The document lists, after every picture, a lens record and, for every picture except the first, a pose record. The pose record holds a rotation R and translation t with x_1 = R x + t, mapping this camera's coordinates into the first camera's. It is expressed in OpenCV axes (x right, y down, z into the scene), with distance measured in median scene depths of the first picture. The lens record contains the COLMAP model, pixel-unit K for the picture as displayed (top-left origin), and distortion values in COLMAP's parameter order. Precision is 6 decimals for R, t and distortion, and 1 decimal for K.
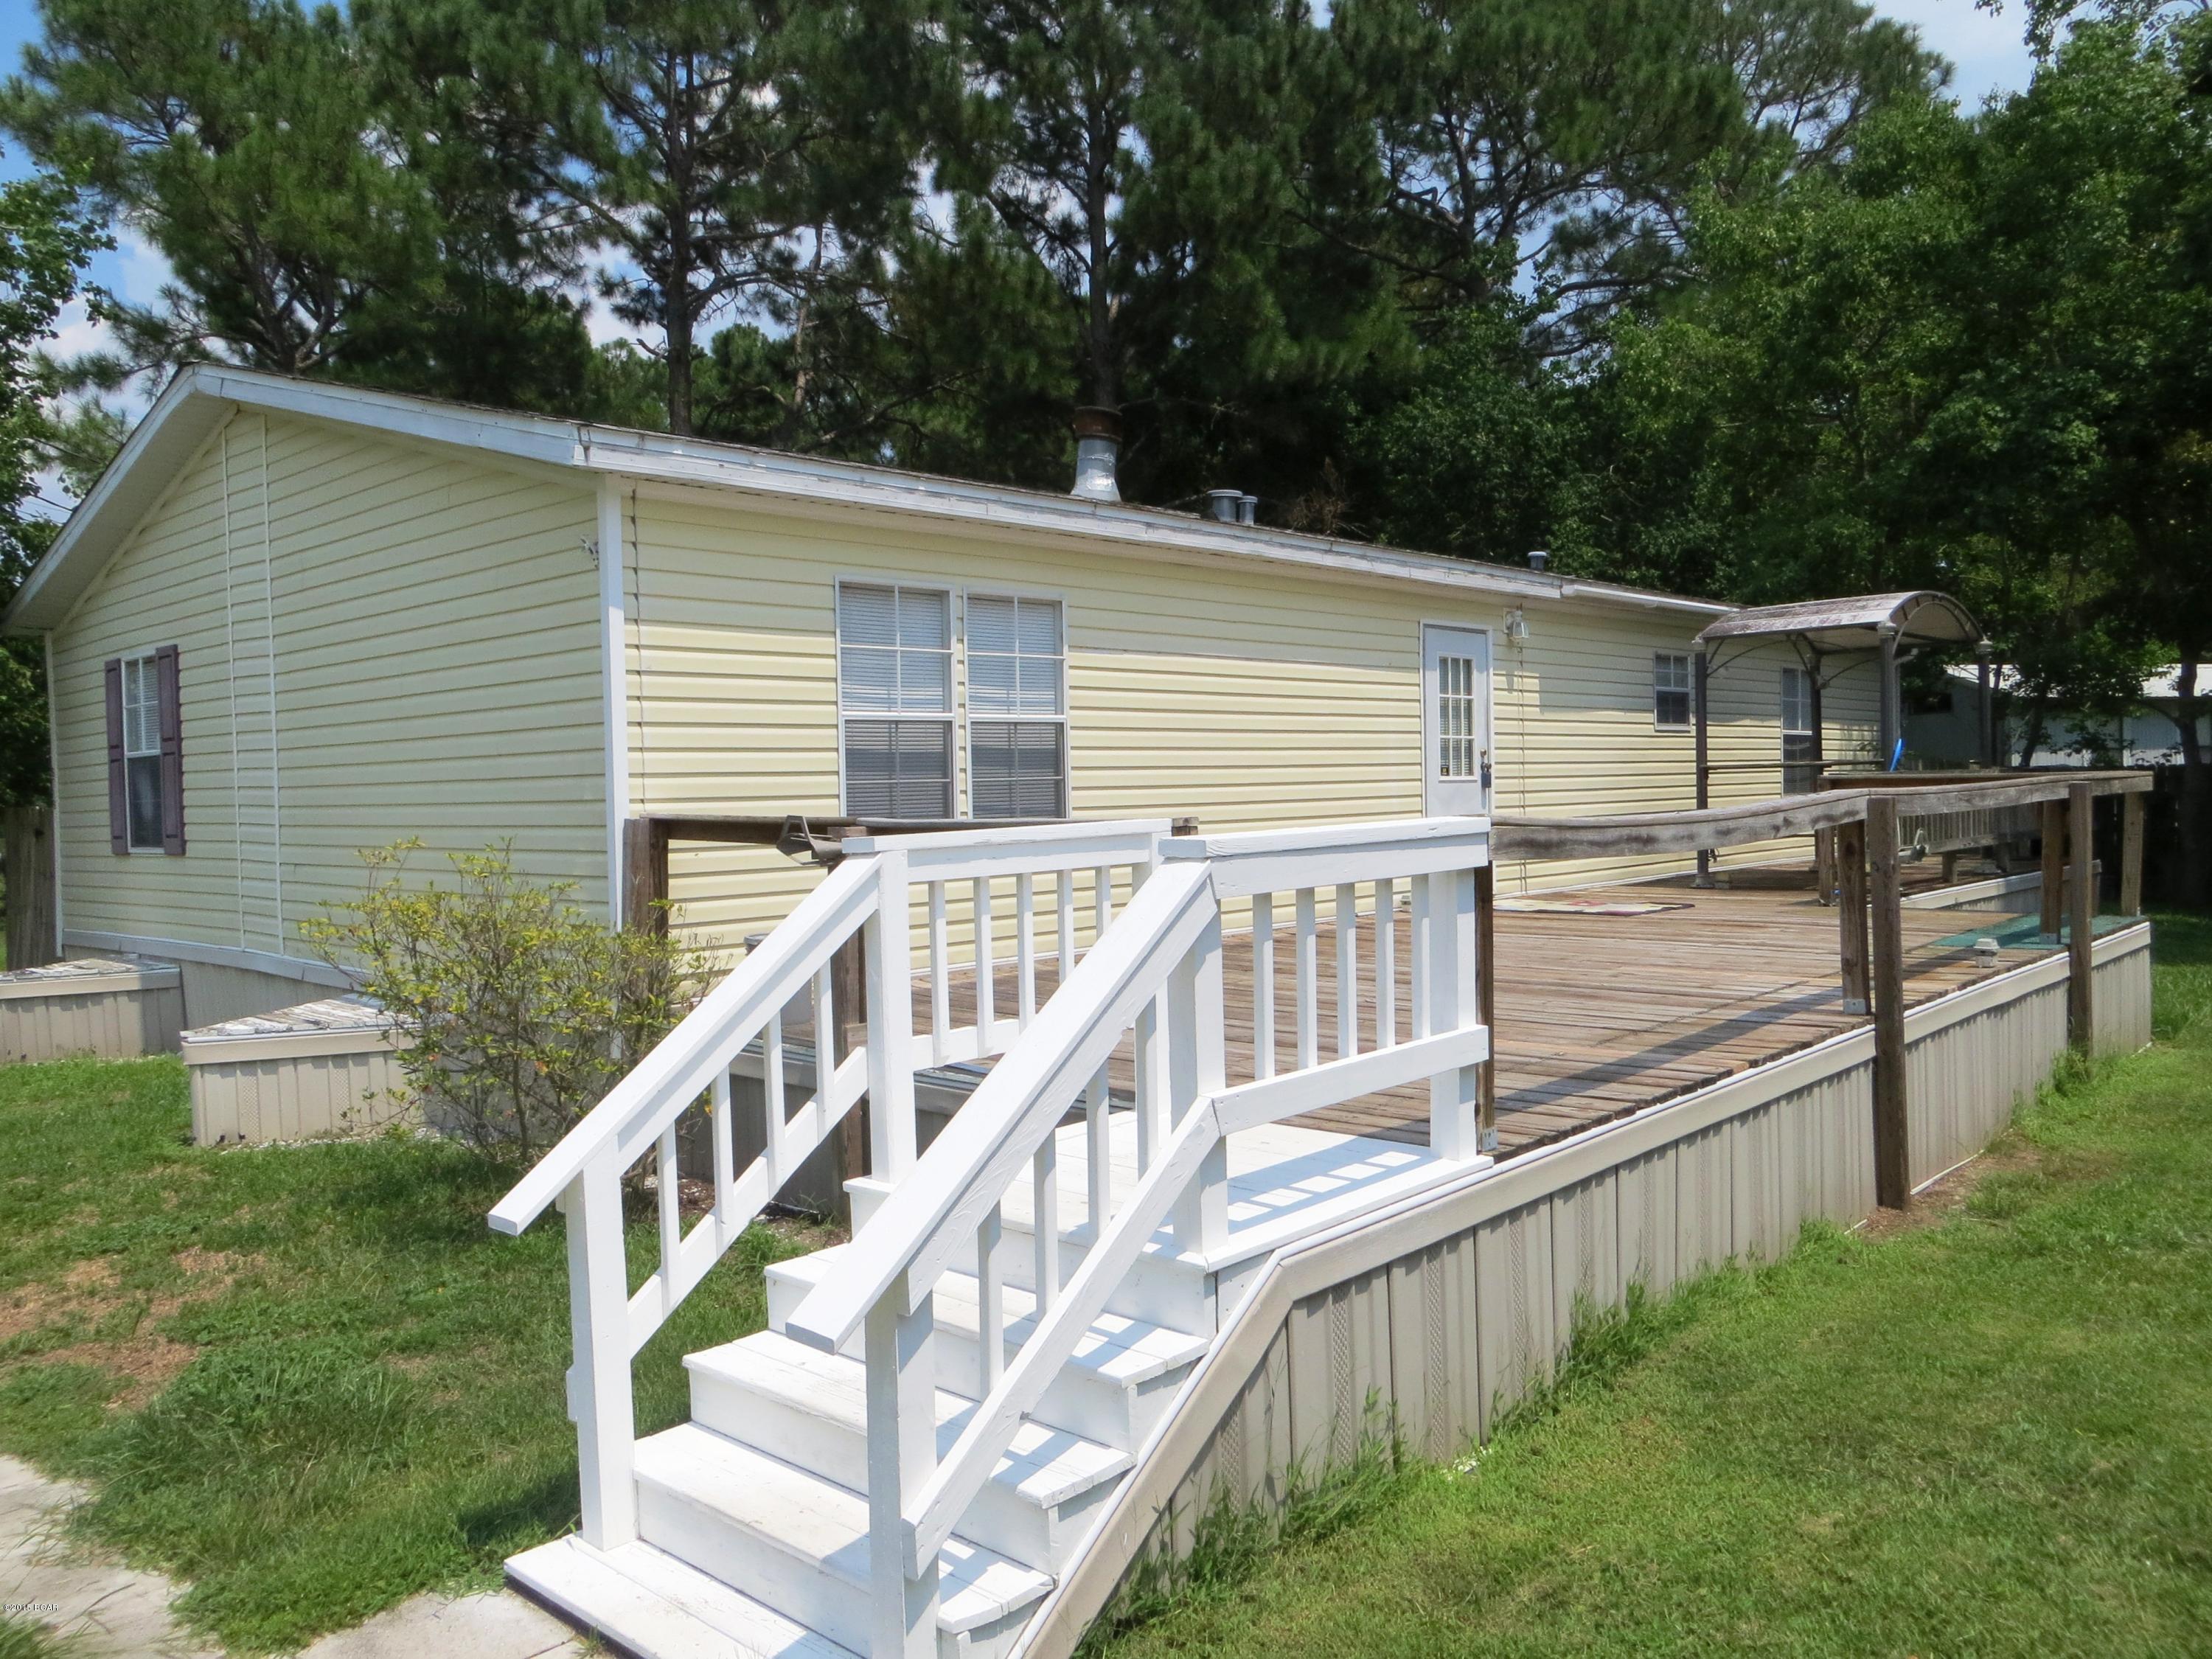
lens RADIAL K [[1655.5, 0, 1115.5], [0, 1655.5, 825.3], [0, 0, 1]] dist [-0.016381, 0.003642]
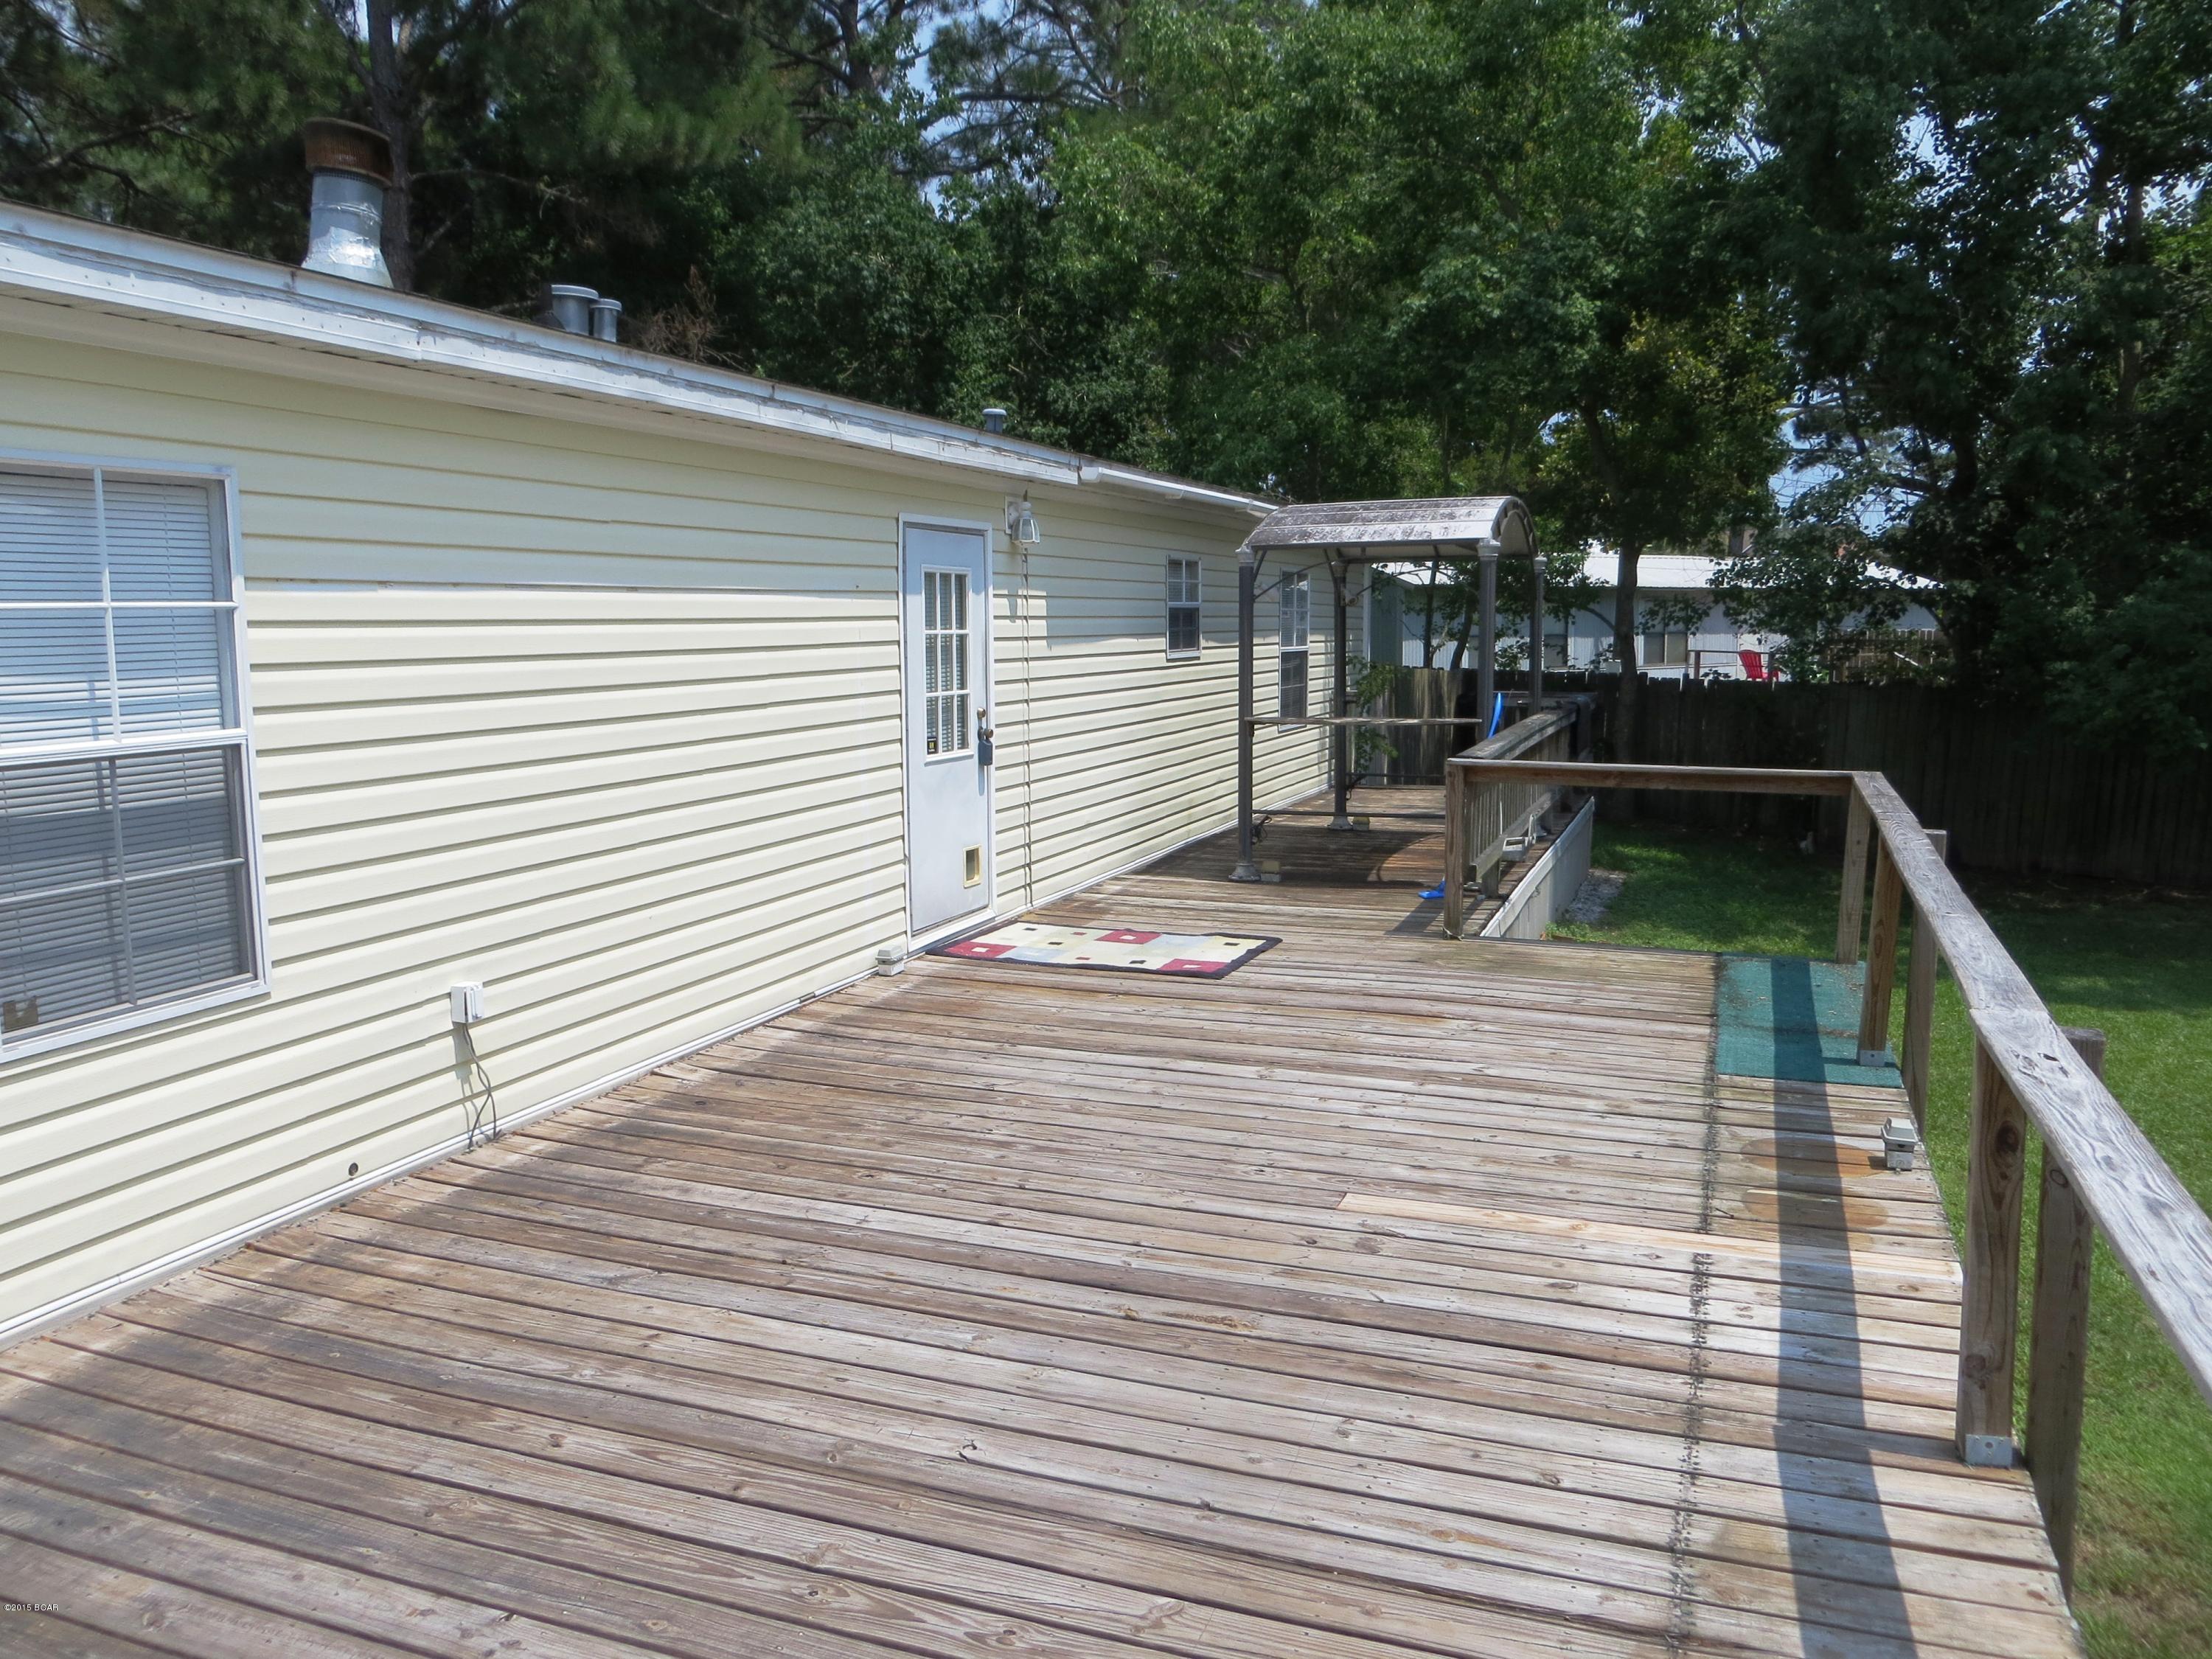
lens RADIAL K [[1655.5, 0, 1115.5], [0, 1655.5, 825.3], [0, 0, 1]] dist [-0.016381, 0.003642]
pose [[0.925455, -0.030009, 0.377668, 0.014883], [-0.005859, 0.995605, 0.093467, -0.059505], [-0.378813, -0.088712, 0.921212, 0.336165]]
